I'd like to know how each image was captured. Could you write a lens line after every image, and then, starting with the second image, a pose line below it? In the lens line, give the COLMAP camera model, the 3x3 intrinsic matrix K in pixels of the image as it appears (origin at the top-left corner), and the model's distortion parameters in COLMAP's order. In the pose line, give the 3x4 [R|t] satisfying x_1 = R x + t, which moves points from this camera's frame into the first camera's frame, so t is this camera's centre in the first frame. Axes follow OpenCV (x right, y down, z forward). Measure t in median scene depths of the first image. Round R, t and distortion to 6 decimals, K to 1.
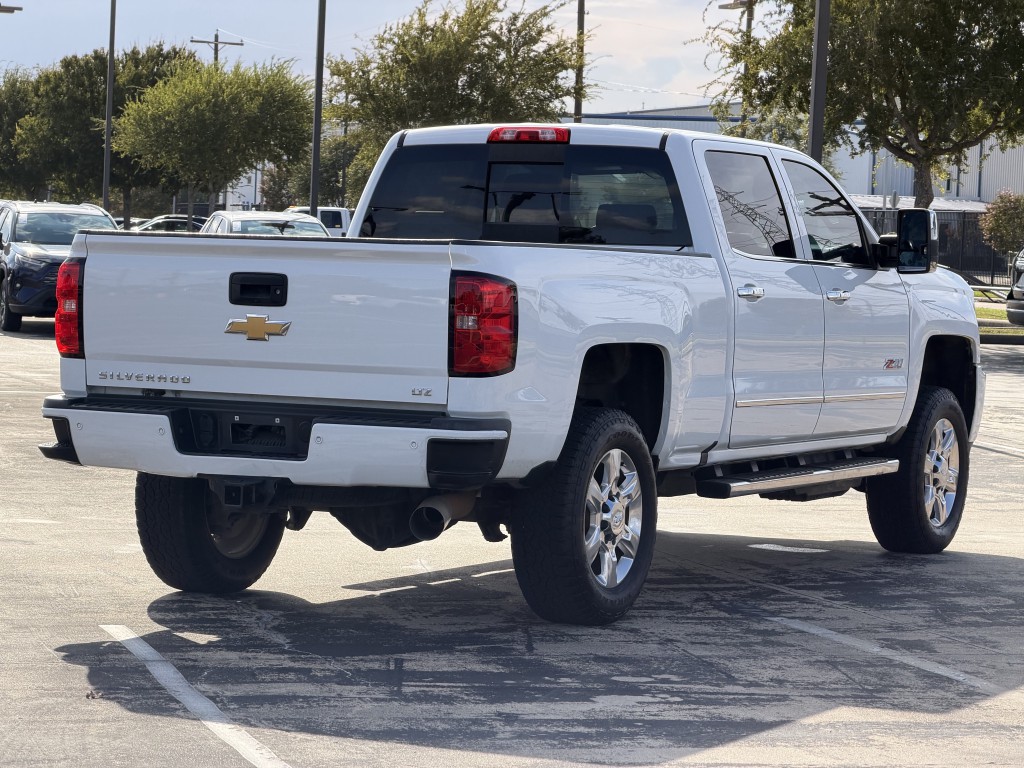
lens RADIAL K [[3051.8, 0, 512.0], [0, 3051.8, 384.0], [0, 0, 1]] dist [0.294425, -0.904992]
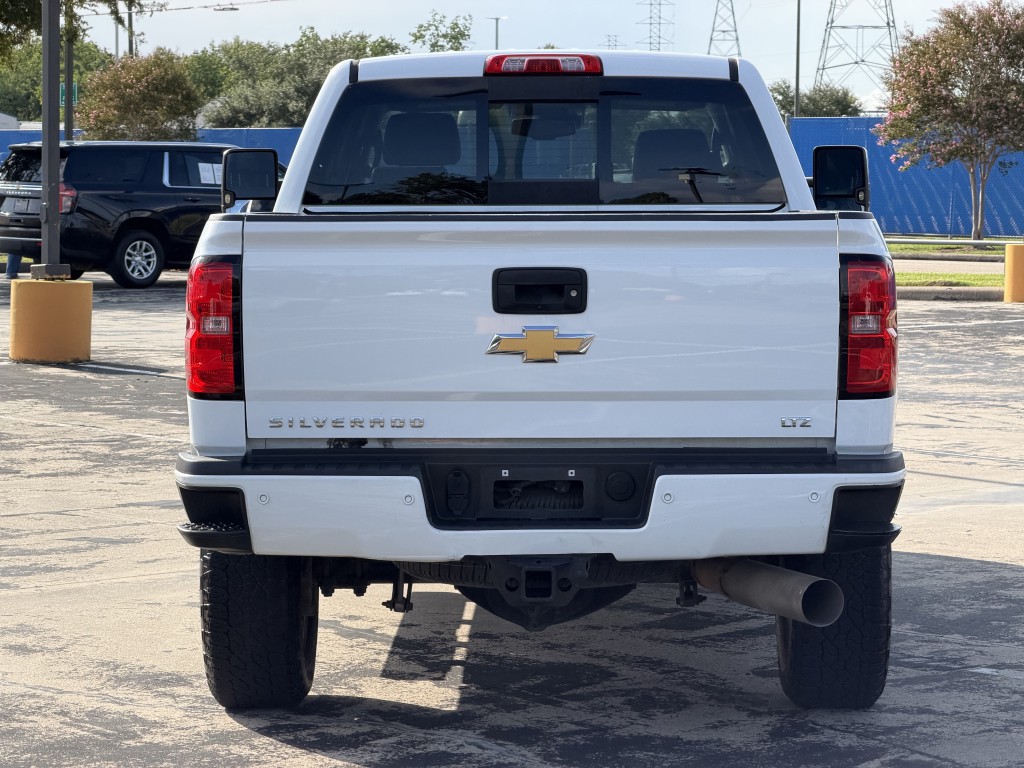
lens RADIAL K [[3051.8, 0, 512.0], [0, 3051.8, 384.0], [0, 0, 1]] dist [0.294425, -0.904992]
pose [[0.899546, -0.058838, 0.432844, -0.394131], [0.046240, 0.998146, 0.039586, -0.037488], [-0.434371, -0.015595, 0.900599, 0.362050]]
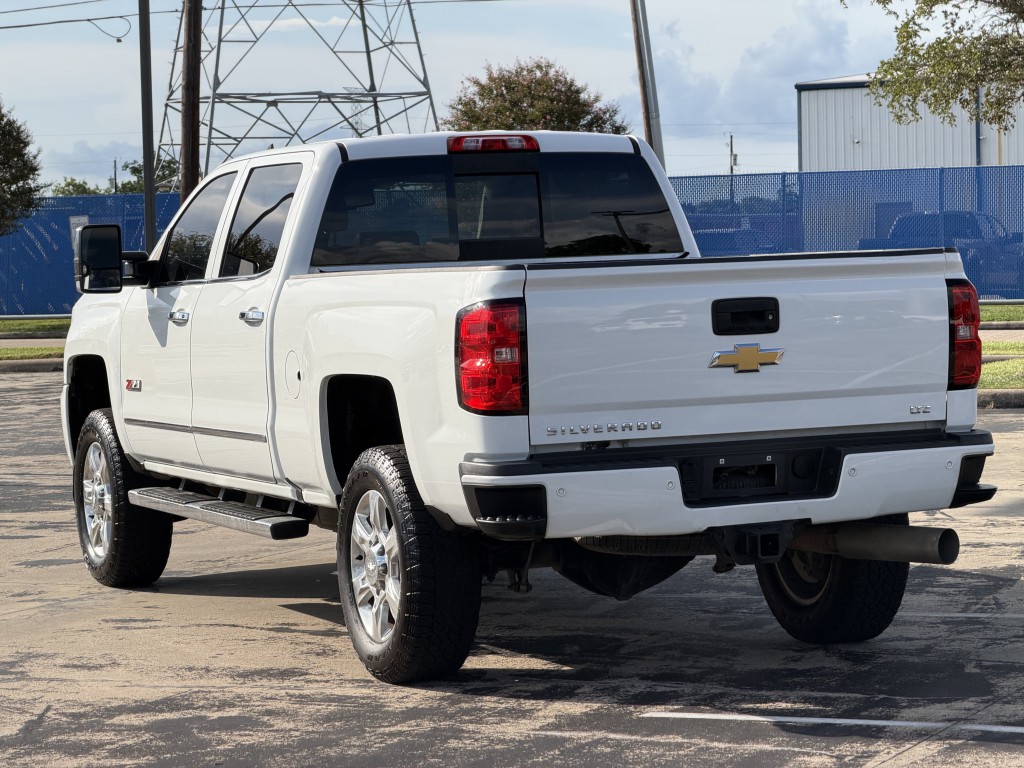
lens RADIAL K [[3051.8, 0, 512.0], [0, 3051.8, 384.0], [0, 0, 1]] dist [0.294425, -0.904992]
pose [[0.659903, -0.086459, 0.746360, -0.800540], [0.086431, 0.995498, 0.038901, -0.051862], [-0.746363, 0.038838, 0.664404, 0.448042]]
